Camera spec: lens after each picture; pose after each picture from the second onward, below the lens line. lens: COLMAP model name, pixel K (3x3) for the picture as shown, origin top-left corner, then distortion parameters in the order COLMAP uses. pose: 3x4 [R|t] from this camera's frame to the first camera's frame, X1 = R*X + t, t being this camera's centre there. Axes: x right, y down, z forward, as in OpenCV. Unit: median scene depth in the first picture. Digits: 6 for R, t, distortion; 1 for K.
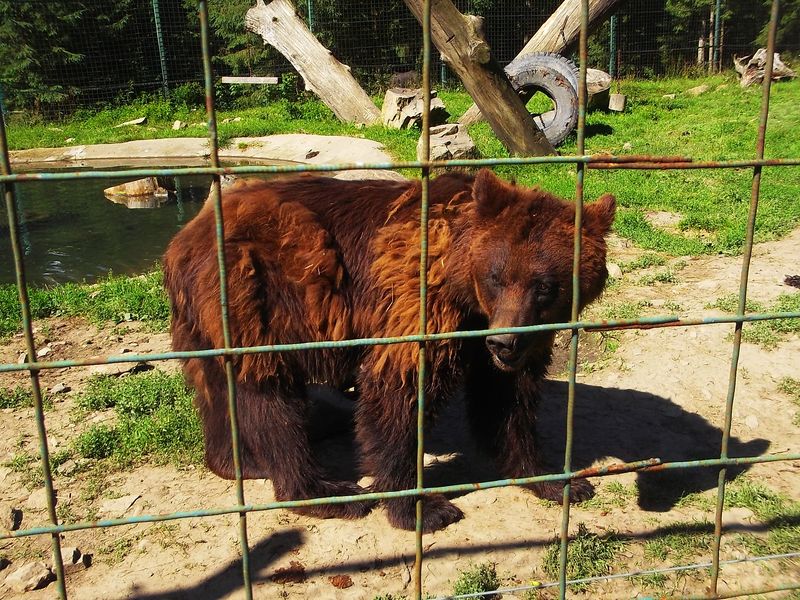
lens RADIAL K [[1055.3, 0, 400.0], [0, 1055.3, 300.0], [0, 0, 1]] dist [-0.060215, 0.342043]
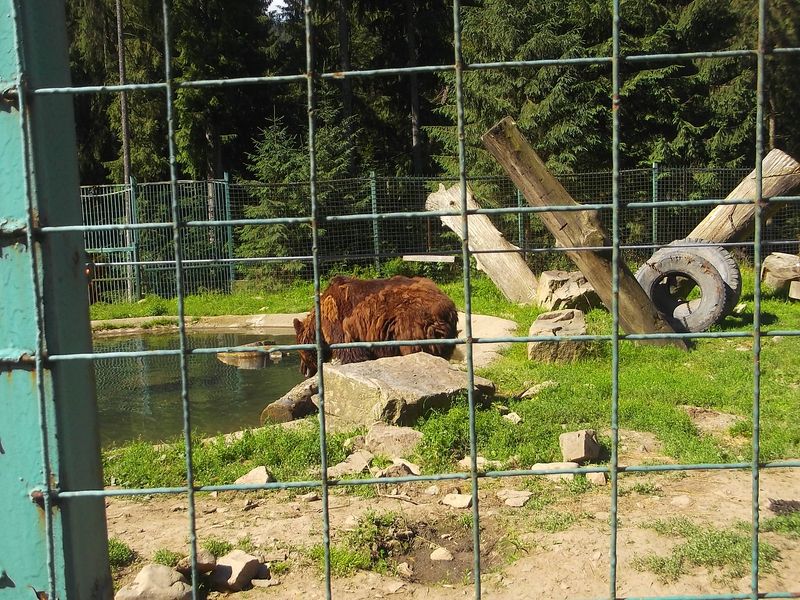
lens RADIAL K [[1036.1, 0, 400.0], [0, 1036.1, 300.0], [0, 0, 1]] dist [-0.003787, 0.084745]
pose [[0.953315, 0.034474, -0.300003, 0.159680], [-0.080608, 0.986465, -0.142788, -0.018712], [0.291020, 0.160305, 0.943191, 0.018717]]
